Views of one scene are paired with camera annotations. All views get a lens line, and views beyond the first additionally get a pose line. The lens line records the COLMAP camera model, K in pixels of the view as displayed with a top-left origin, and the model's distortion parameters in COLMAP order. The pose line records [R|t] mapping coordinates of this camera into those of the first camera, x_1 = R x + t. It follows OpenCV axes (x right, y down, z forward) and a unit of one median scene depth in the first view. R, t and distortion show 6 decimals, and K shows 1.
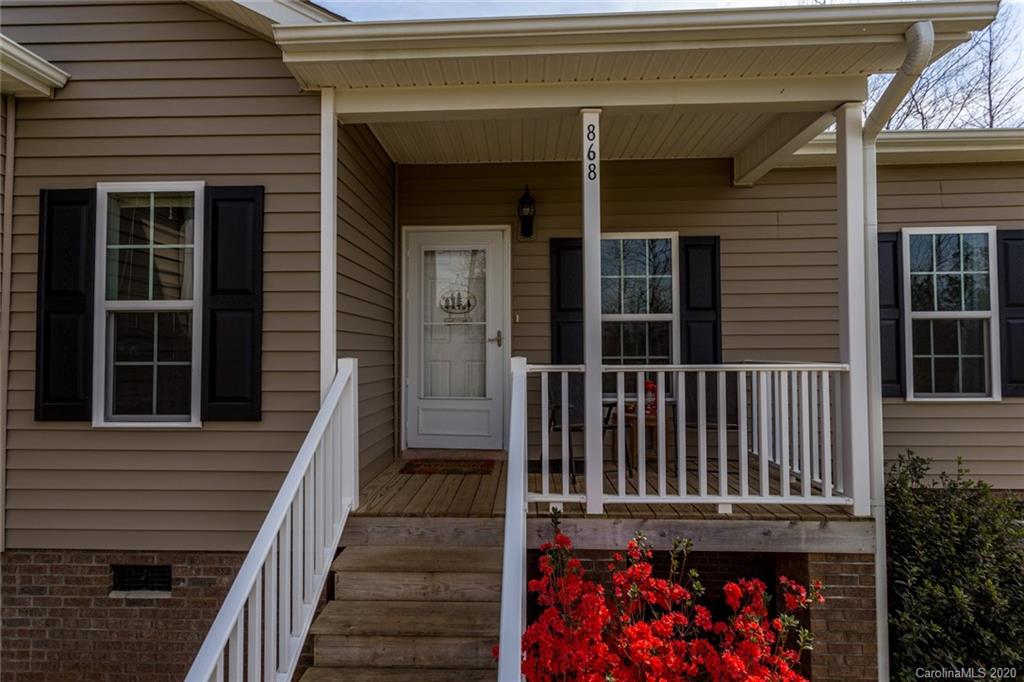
lens RADIAL K [[481.0, 0, 507.3], [0, 481.0, 336.1], [0, 0, 1]] dist [0.001654, 0.002025]
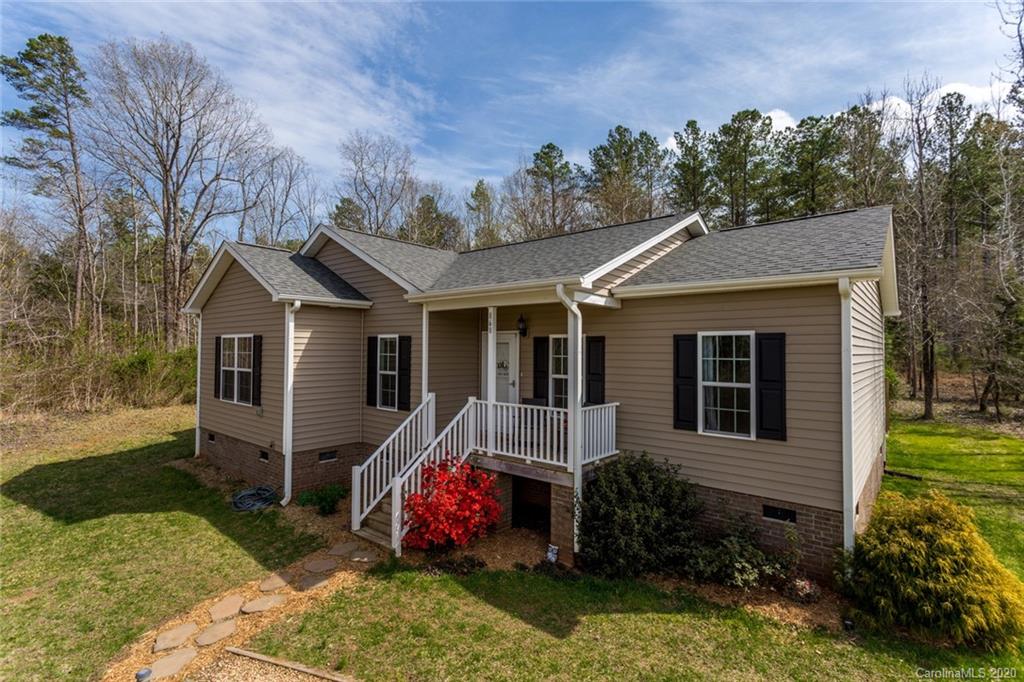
lens RADIAL K [[481.0, 0, 507.5], [0, 481.0, 343.7], [0, 0, 1]] dist [0.001654, 0.002025]
pose [[0.787029, 0.001555, -0.616914, 1.876962], [0.004743, 0.999952, 0.008570, -0.281333], [0.616898, -0.009671, 0.786984, -1.042760]]
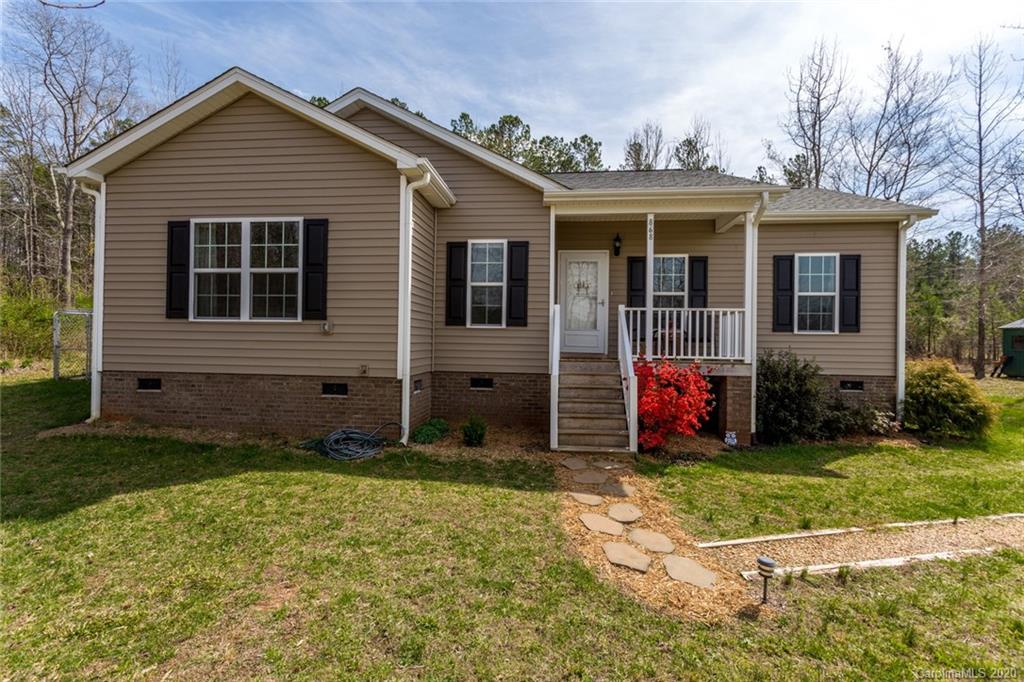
lens RADIAL K [[481.0, 0, 510.9], [0, 481.0, 338.9], [0, 0, 1]] dist [0.001654, 0.002025]
pose [[0.997398, 0.018658, -0.069640, -0.402426], [-0.017240, 0.999633, 0.020916, 0.188779], [0.070005, -0.019661, 0.997353, -1.735406]]
